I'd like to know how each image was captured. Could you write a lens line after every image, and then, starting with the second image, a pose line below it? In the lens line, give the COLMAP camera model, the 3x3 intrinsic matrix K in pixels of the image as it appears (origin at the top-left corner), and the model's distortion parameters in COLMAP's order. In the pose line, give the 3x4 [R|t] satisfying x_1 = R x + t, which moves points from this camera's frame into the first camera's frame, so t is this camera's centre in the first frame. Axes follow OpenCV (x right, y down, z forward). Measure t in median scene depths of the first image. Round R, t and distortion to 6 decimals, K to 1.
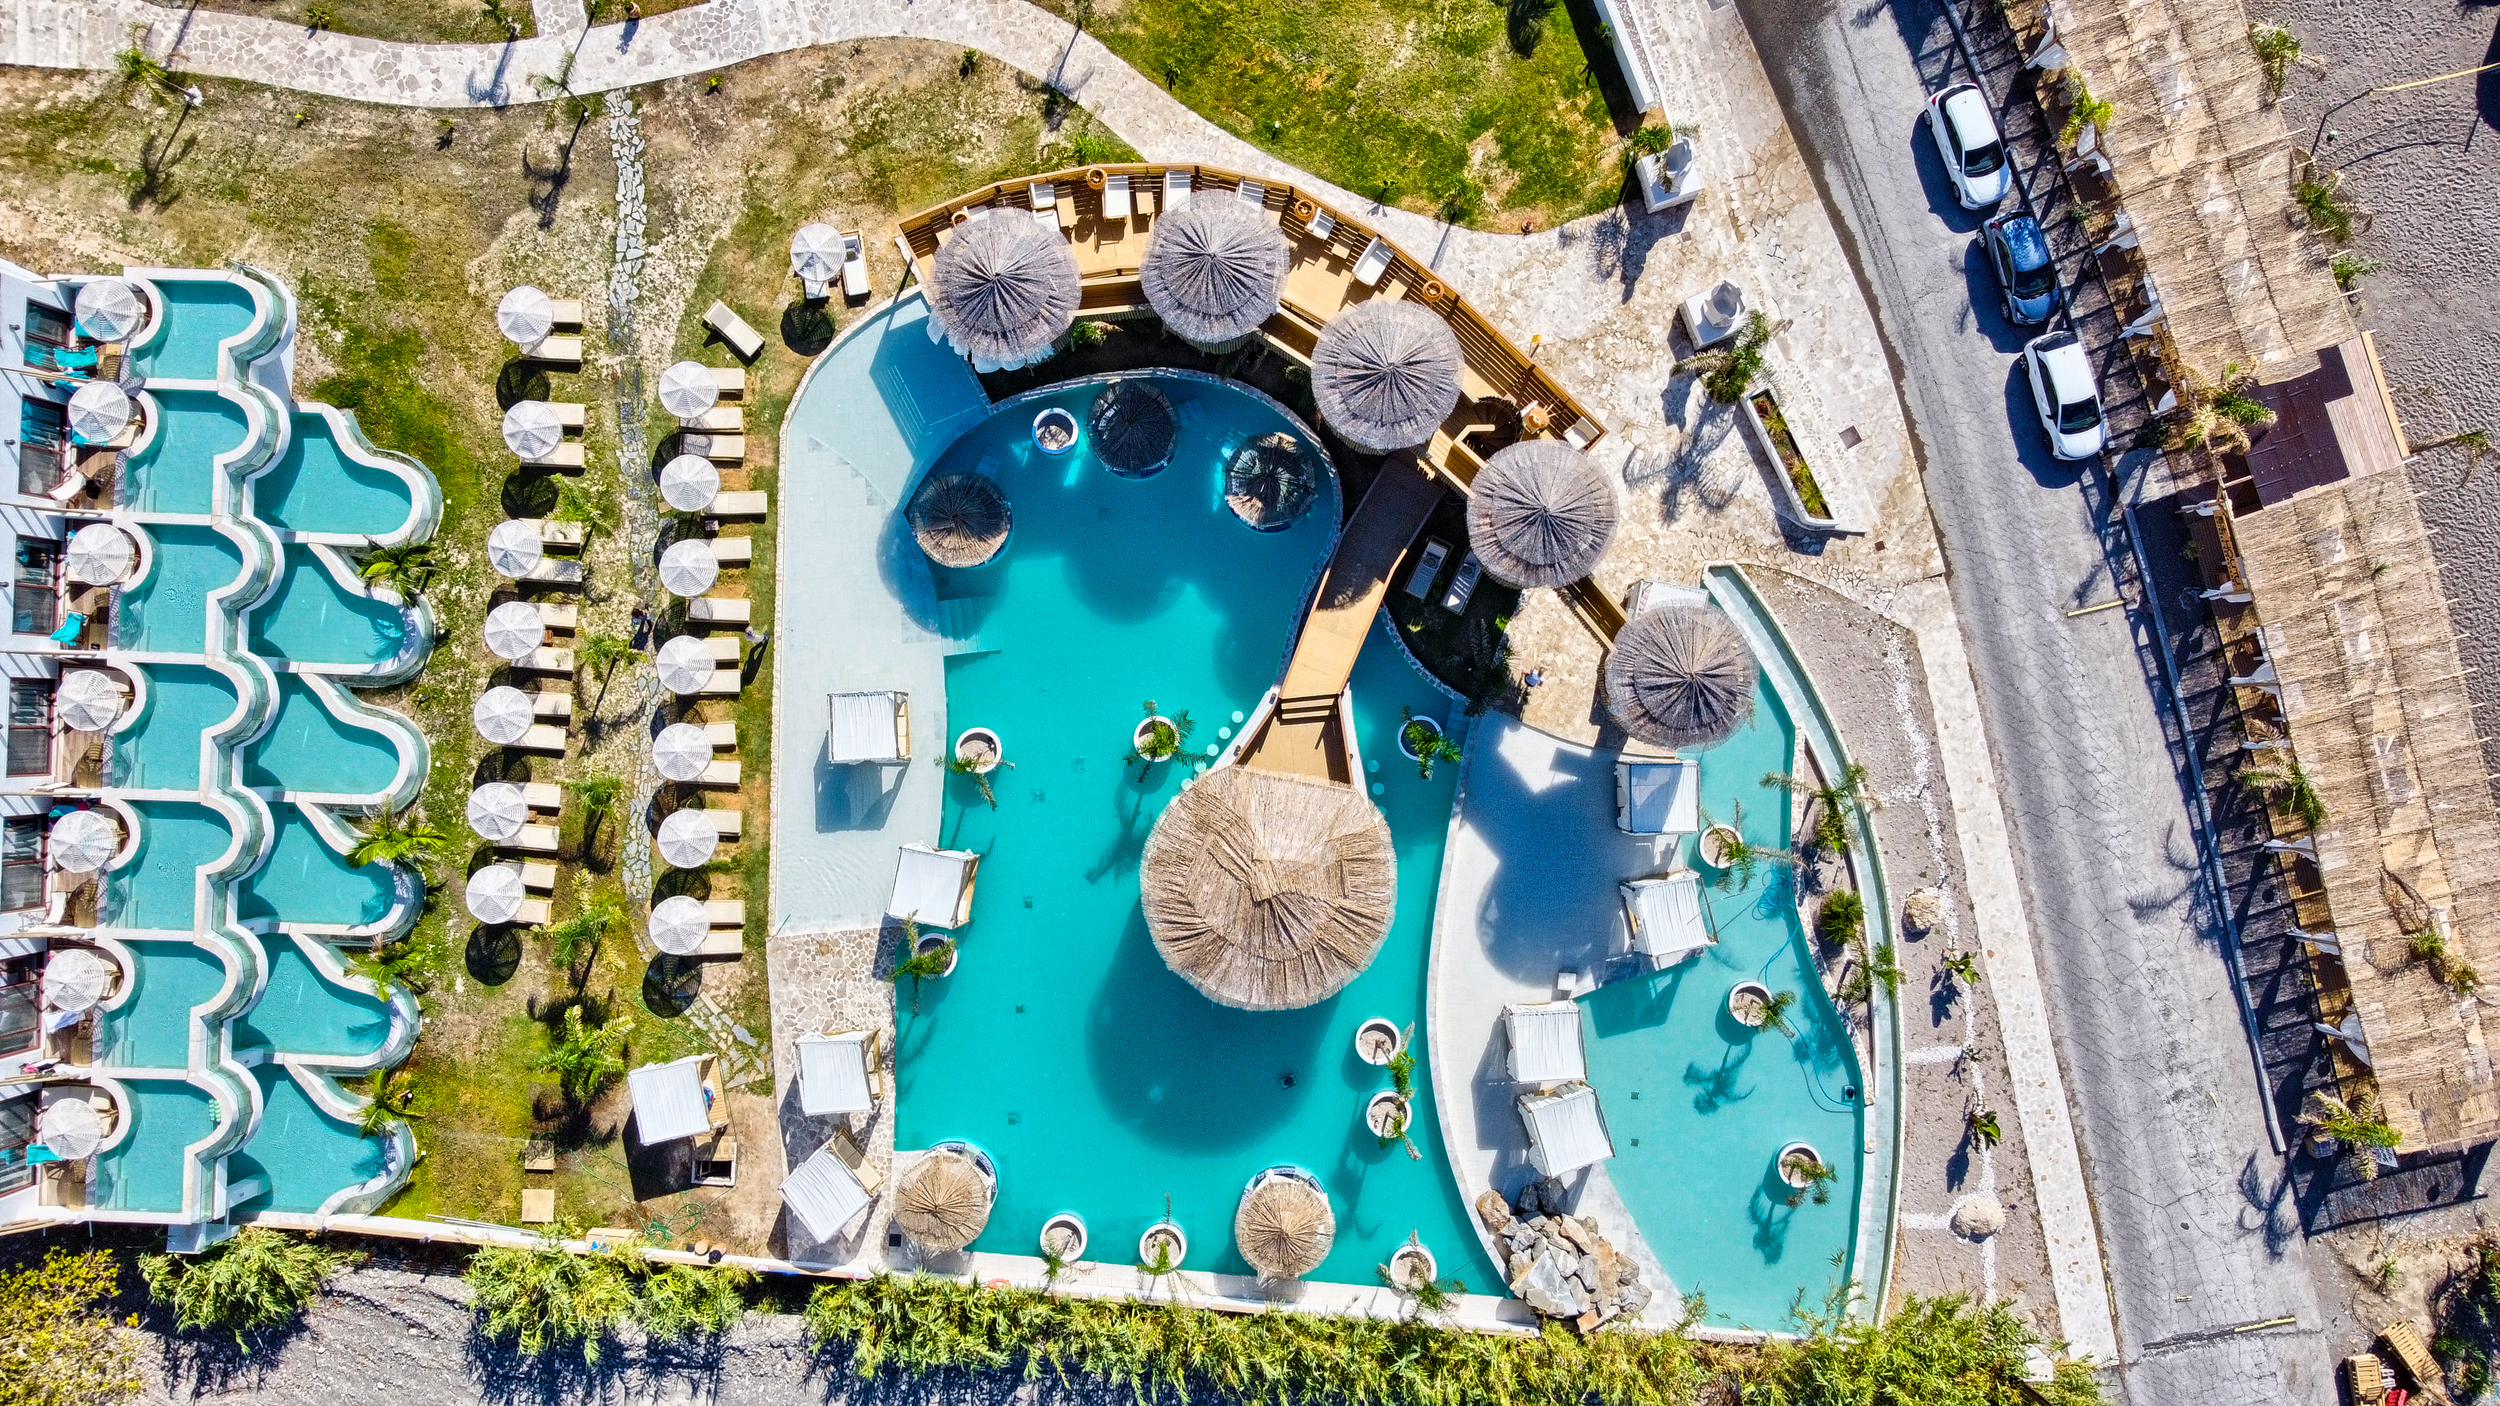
lens RADIAL K [[1916.7, 0, 1246.8], [0, 1916.7, 691.1], [0, 0, 1]] dist [-0.009883, -0.000840]
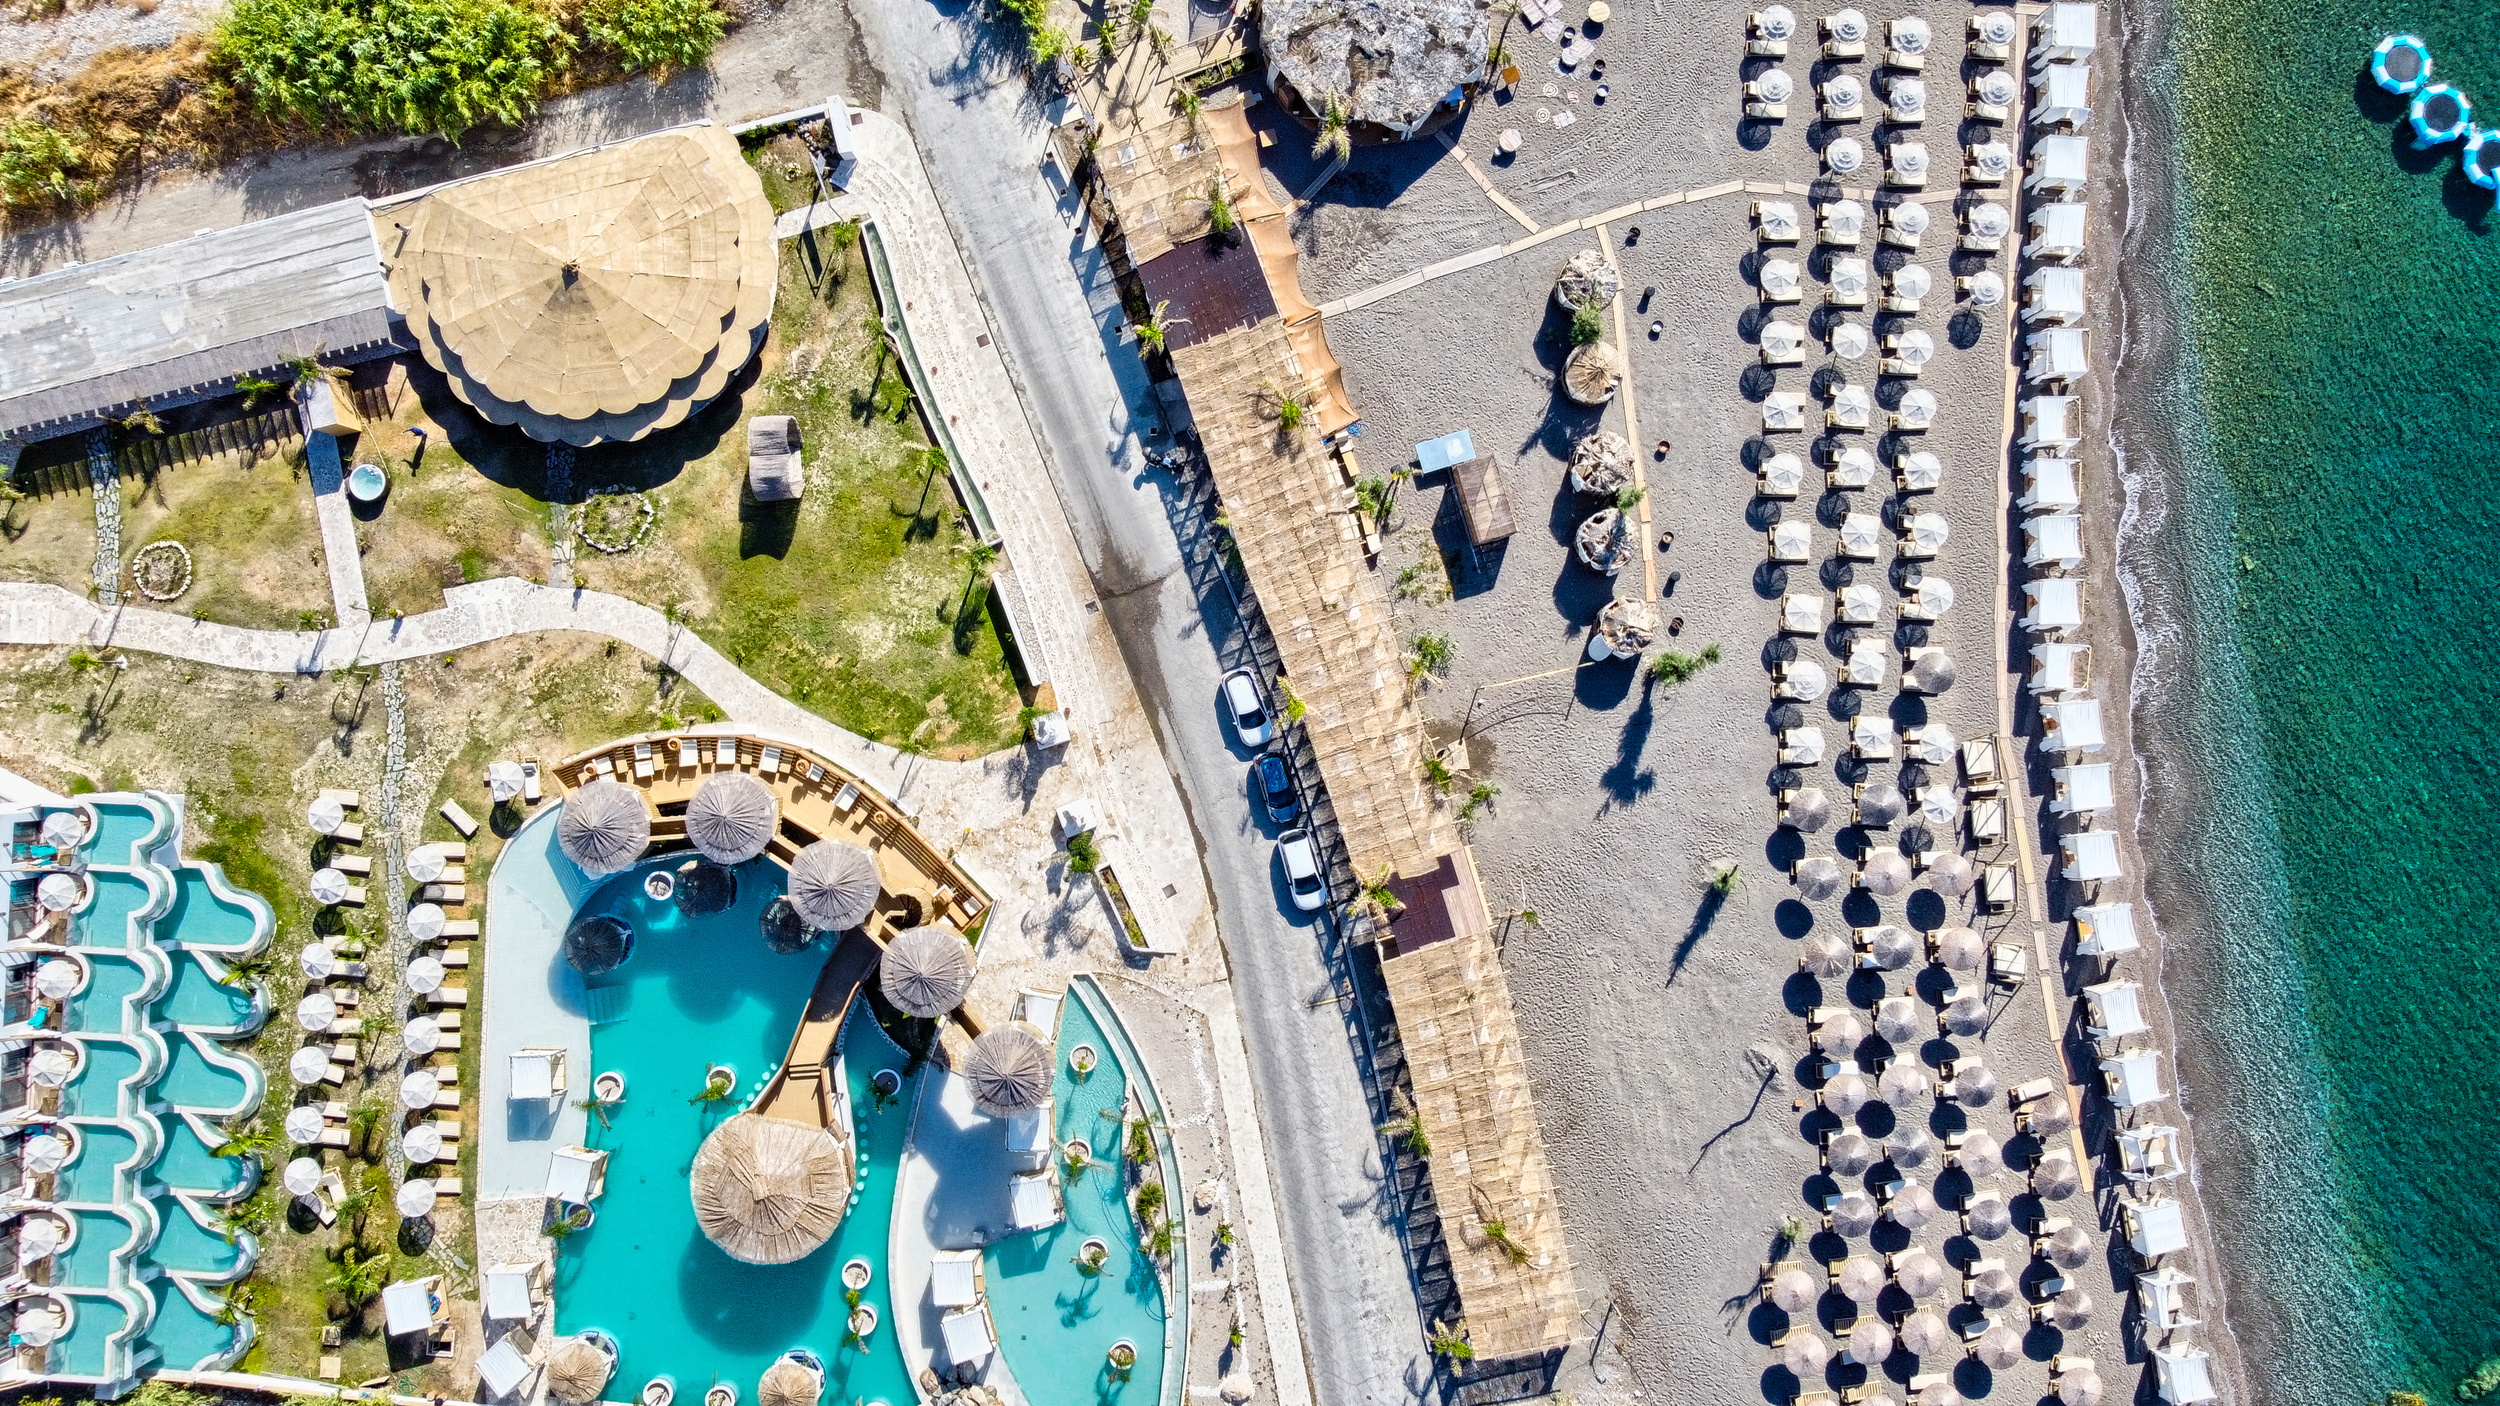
lens RADIAL K [[1917.1, 0, 1244.4], [0, 1917.1, 689.2], [0, 0, 1]] dist [-0.010239, -0.000204]
pose [[0.999898, 0.013564, -0.004563, 0.389384], [-0.013545, 0.999900, 0.004174, -0.312091], [0.004619, -0.004112, 0.999981, -0.583330]]
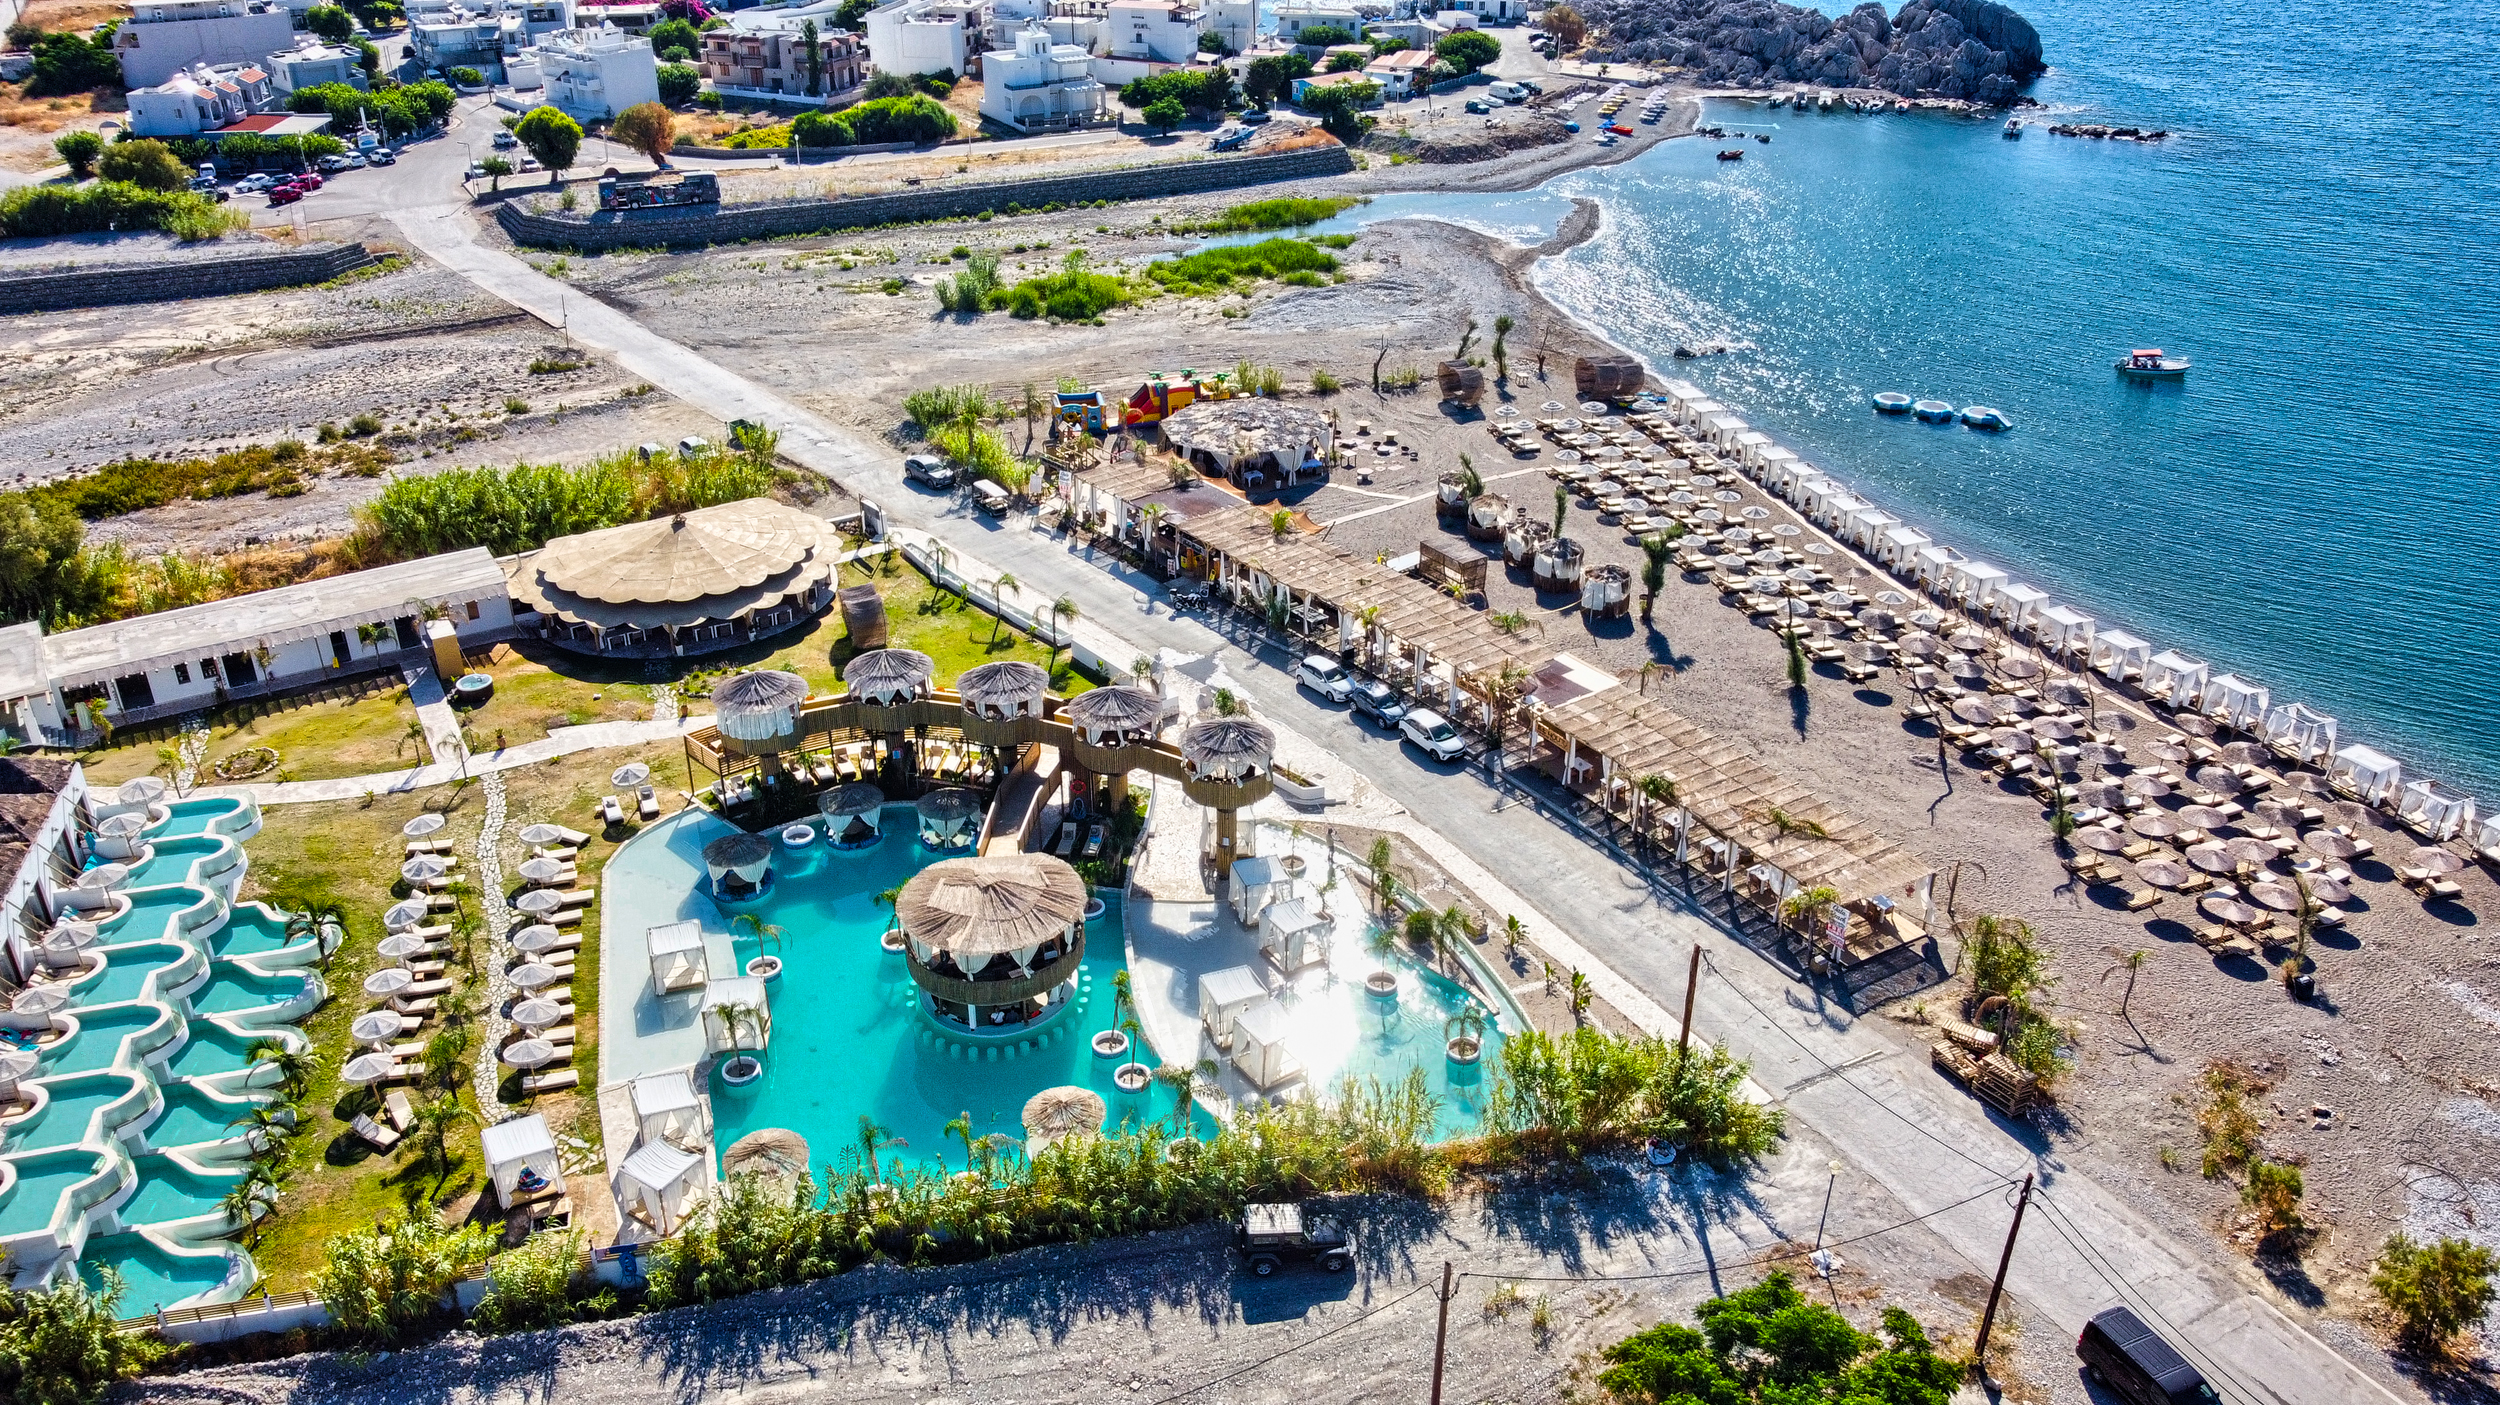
lens RADIAL K [[1914.2, 0, 1244.8], [0, 1914.2, 698.4], [0, 0, 1]] dist [-0.010682, -0.001369]
pose [[0.955453, -0.133510, 0.263221, -0.145318], [0.294992, 0.460600, -0.837154, 1.144172], [-0.009471, 0.877509, 0.479466, 0.202565]]
